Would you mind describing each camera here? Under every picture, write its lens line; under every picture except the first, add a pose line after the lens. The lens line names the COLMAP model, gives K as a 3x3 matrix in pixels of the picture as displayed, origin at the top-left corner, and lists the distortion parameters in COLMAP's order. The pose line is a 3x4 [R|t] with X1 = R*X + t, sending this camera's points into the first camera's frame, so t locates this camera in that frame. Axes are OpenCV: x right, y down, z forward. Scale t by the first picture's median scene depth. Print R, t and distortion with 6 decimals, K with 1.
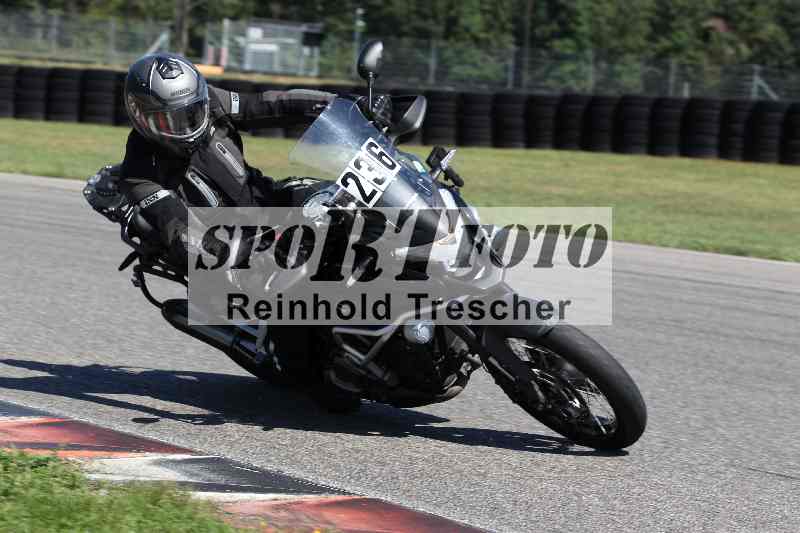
lens RADIAL K [[3003.3, 0, 400.7], [0, 3003.3, 266.8], [0, 0, 1]] dist [-0.156597, 0.000000]
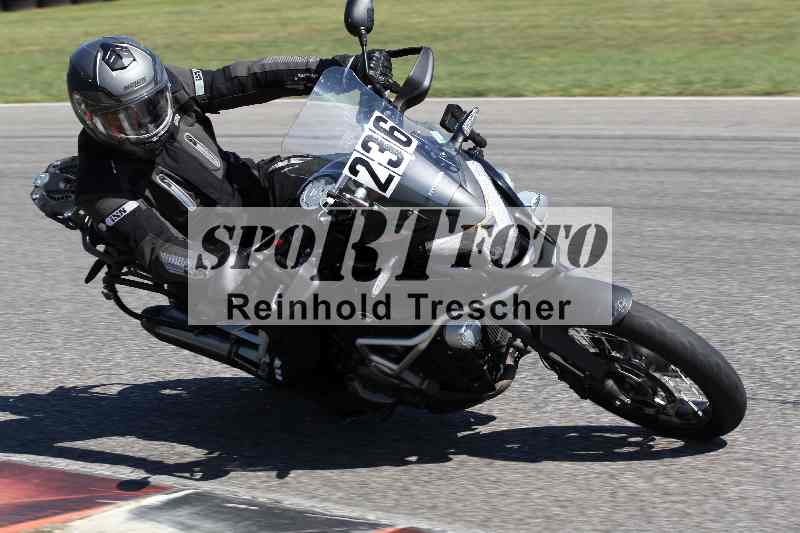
lens RADIAL K [[2628.7, 0, 397.2], [0, 2628.7, 270.1], [0, 0, 1]] dist [-0.438359, 0.000000]
pose [[0.990301, -0.135455, 0.030911, -0.031025], [0.133128, 0.988772, 0.067874, -0.046014], [-0.039758, -0.063100, 0.997215, 0.275628]]
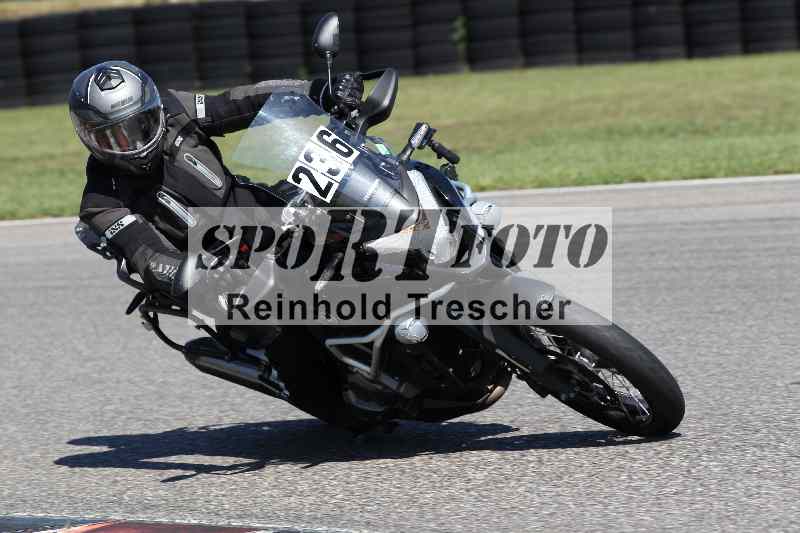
lens RADIAL K [[5910.7, 0, 398.1], [0, 5910.7, 310.1], [0, 0, 1]] dist [2.549004, 0.000000]
pose [[0.976479, -0.136284, -0.167079, 0.292627], [0.134153, 0.990669, -0.024030, 0.056188], [0.168795, 0.001051, 0.985651, -0.732893]]
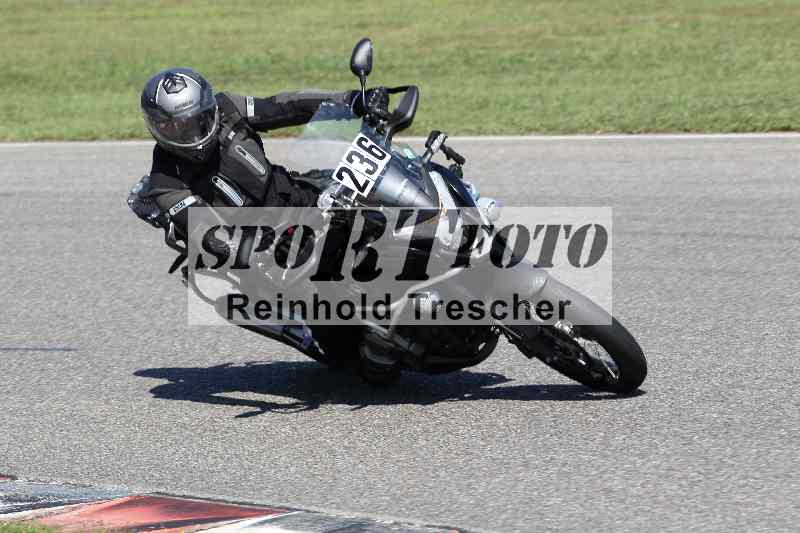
lens RADIAL K [[5910.7, 0, 402.6], [0, 5910.7, 268.6], [0, 0, 1]] dist [2.549004, 0.000000]
pose [[0.988616, -0.101567, -0.111006, 0.234731], [0.102536, 0.994725, 0.003043, 0.001800], [0.110112, -0.014390, 0.993815, -1.136979]]
